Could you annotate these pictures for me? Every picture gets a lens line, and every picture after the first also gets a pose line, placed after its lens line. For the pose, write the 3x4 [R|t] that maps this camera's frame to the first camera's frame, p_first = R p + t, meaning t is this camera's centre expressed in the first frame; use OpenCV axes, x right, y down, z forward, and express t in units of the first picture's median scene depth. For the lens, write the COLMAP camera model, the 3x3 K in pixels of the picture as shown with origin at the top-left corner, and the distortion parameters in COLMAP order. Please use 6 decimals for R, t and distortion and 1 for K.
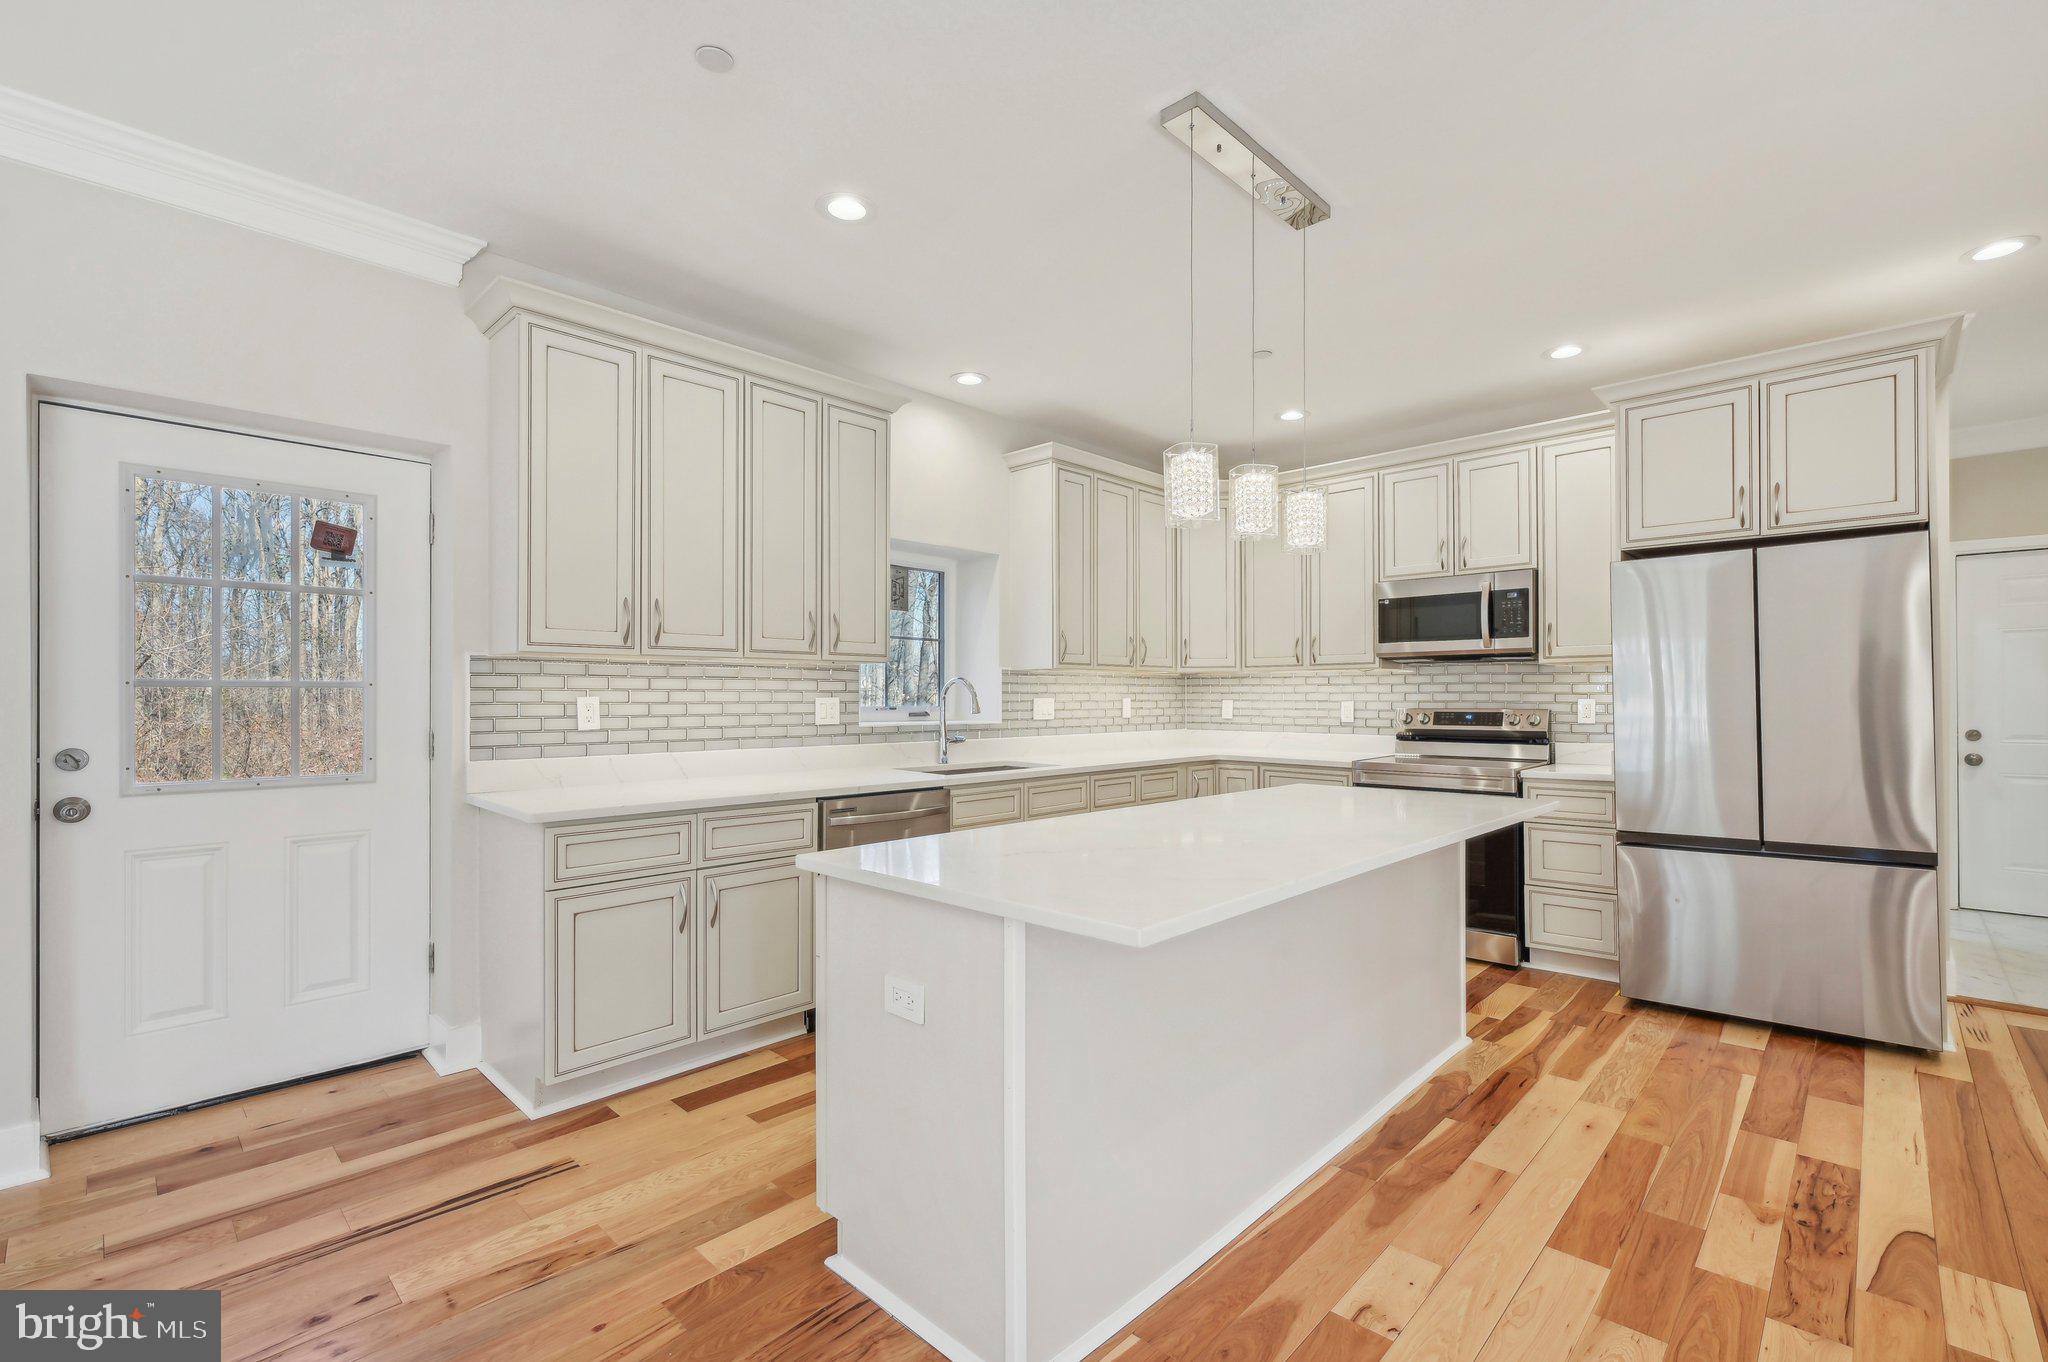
lens RADIAL K [[886.8, 0, 1023.5], [0, 886.8, 693.1], [0, 0, 1]] dist [-0.000615, -0.000116]
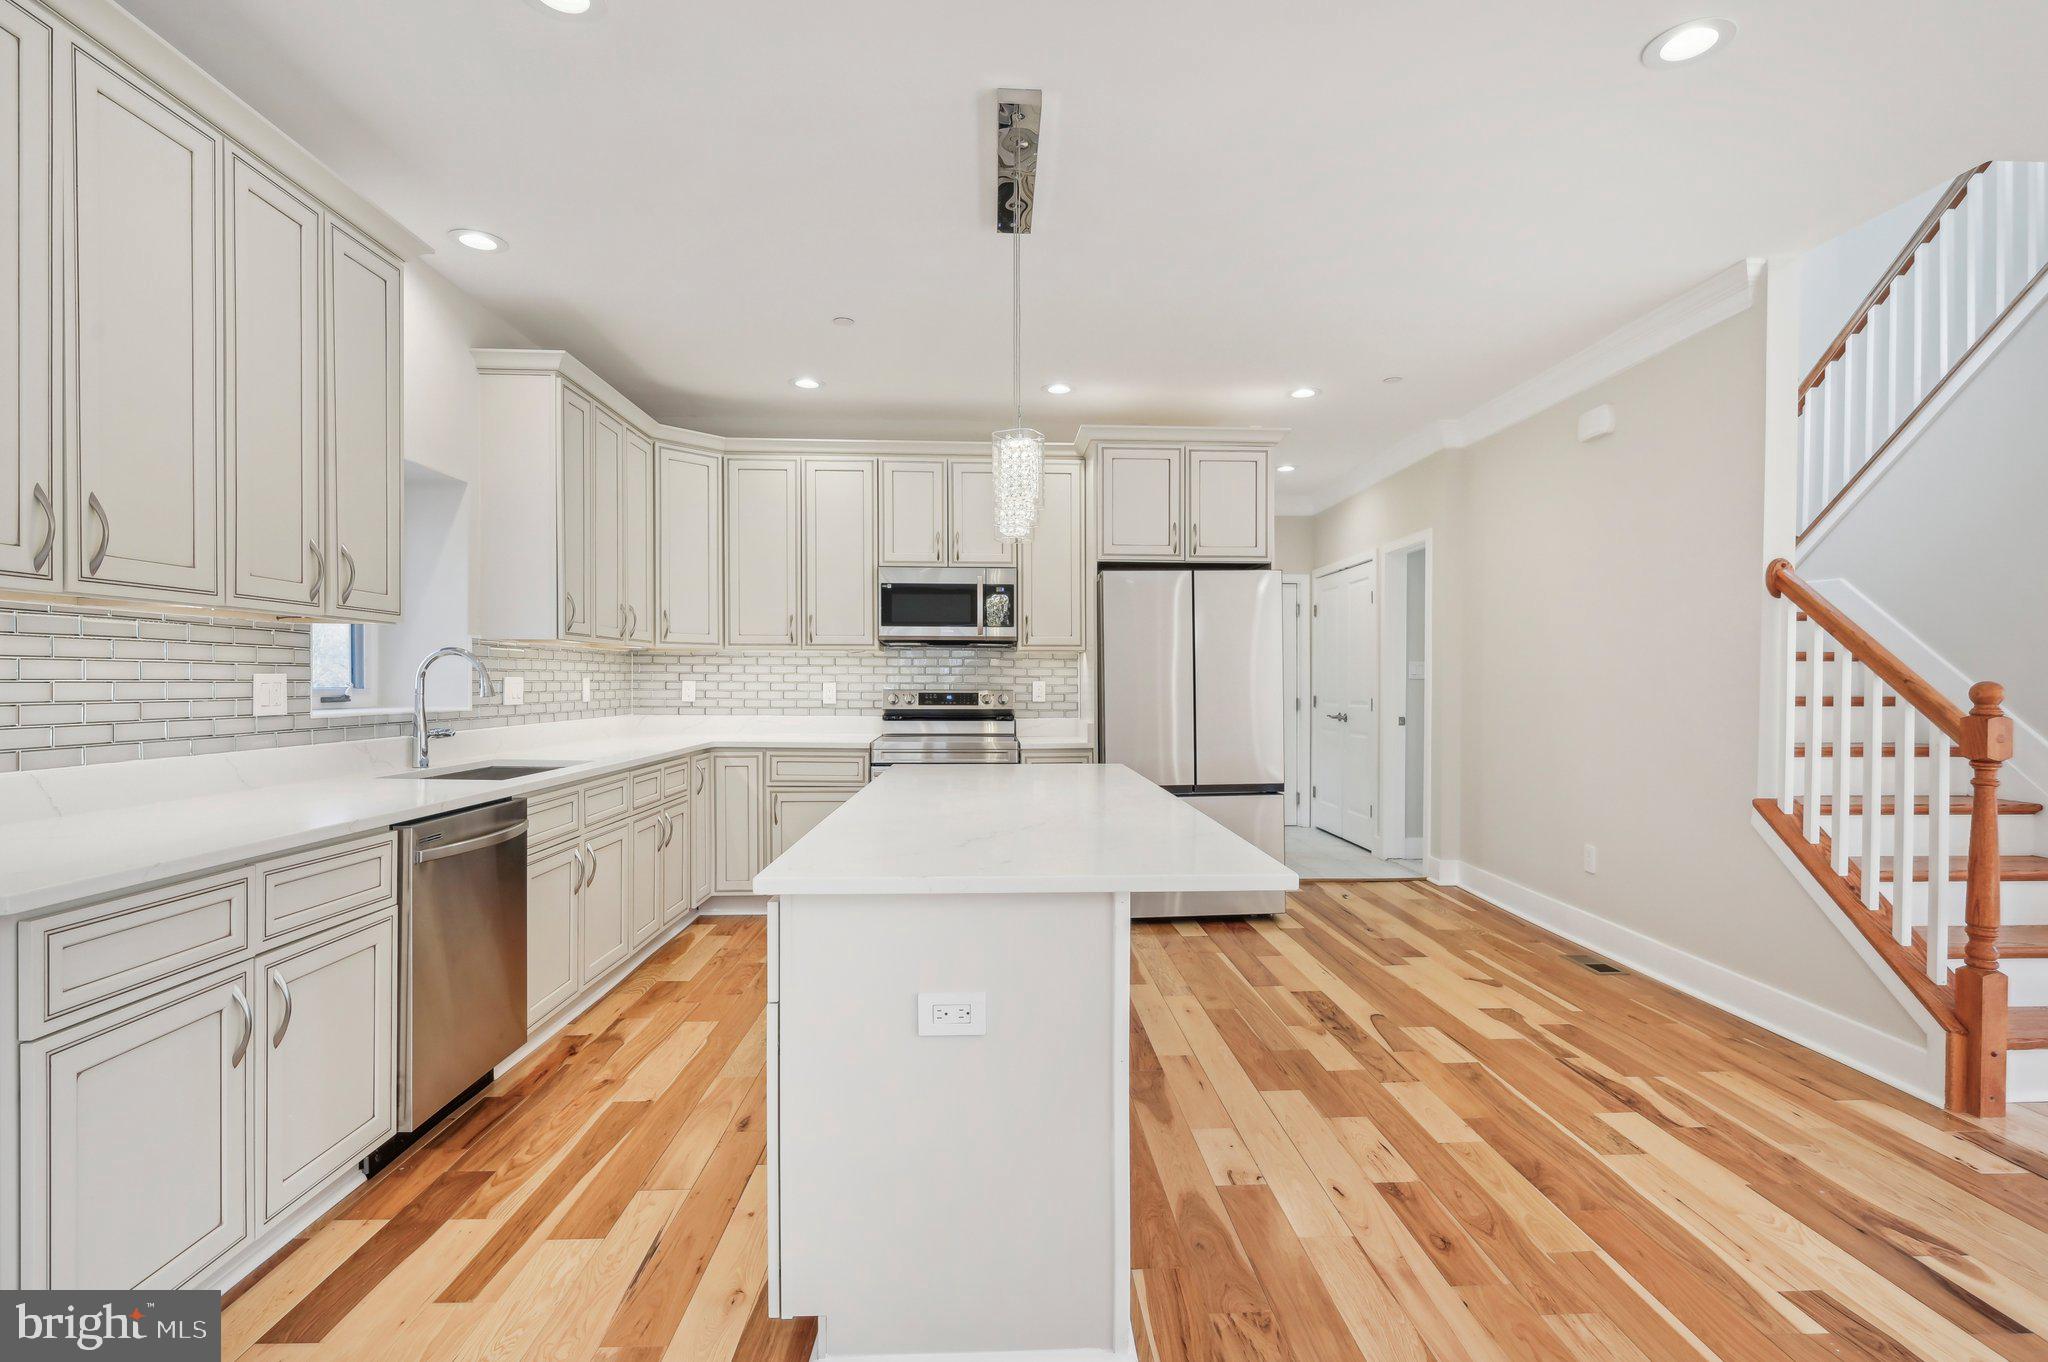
lens RADIAL K [[971.5, 0, 1020.4], [0, 971.5, 688.6], [0, 0, 1]] dist [-0.001774, -0.000710]
pose [[0.695252, -0.000978, 0.718765, -0.321670], [-0.009403, 0.999901, 0.010456, 0.003201], [-0.718705, -0.014028, 0.695174, 0.114205]]
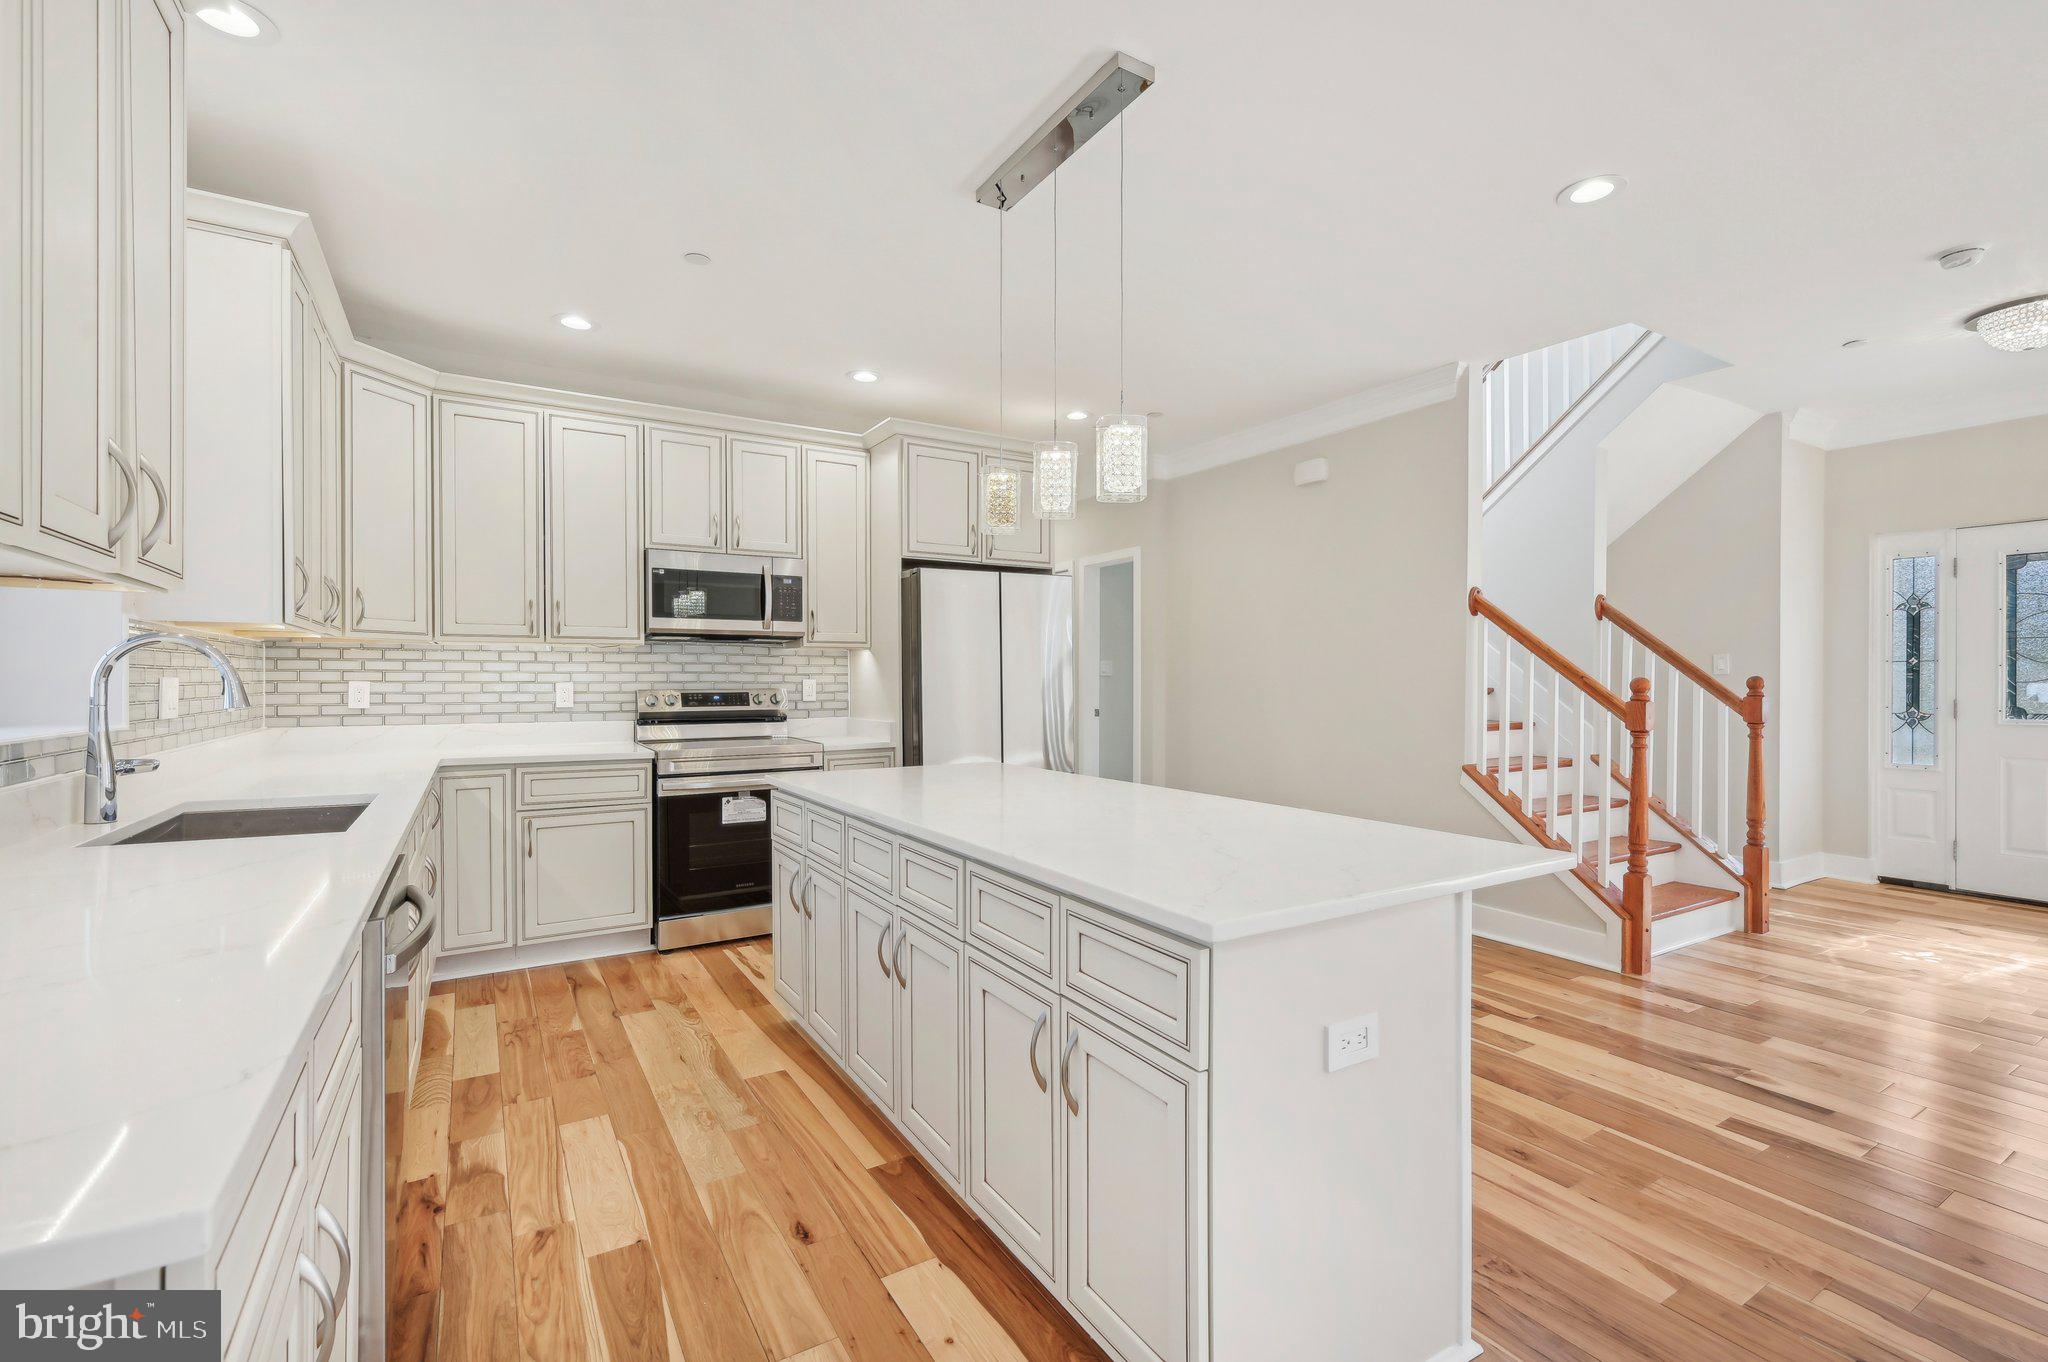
lens RADIAL K [[907.0, 0, 1024.0], [0, 907.0, 681.0], [0, 0, 1]] dist [-0.000285, -0.000195]
pose [[0.258098, -0.001098, 0.966118, -0.418909], [-0.005336, 0.999982, 0.002562, 0.004268], [-0.966104, -0.005816, 0.258088, 0.441638]]
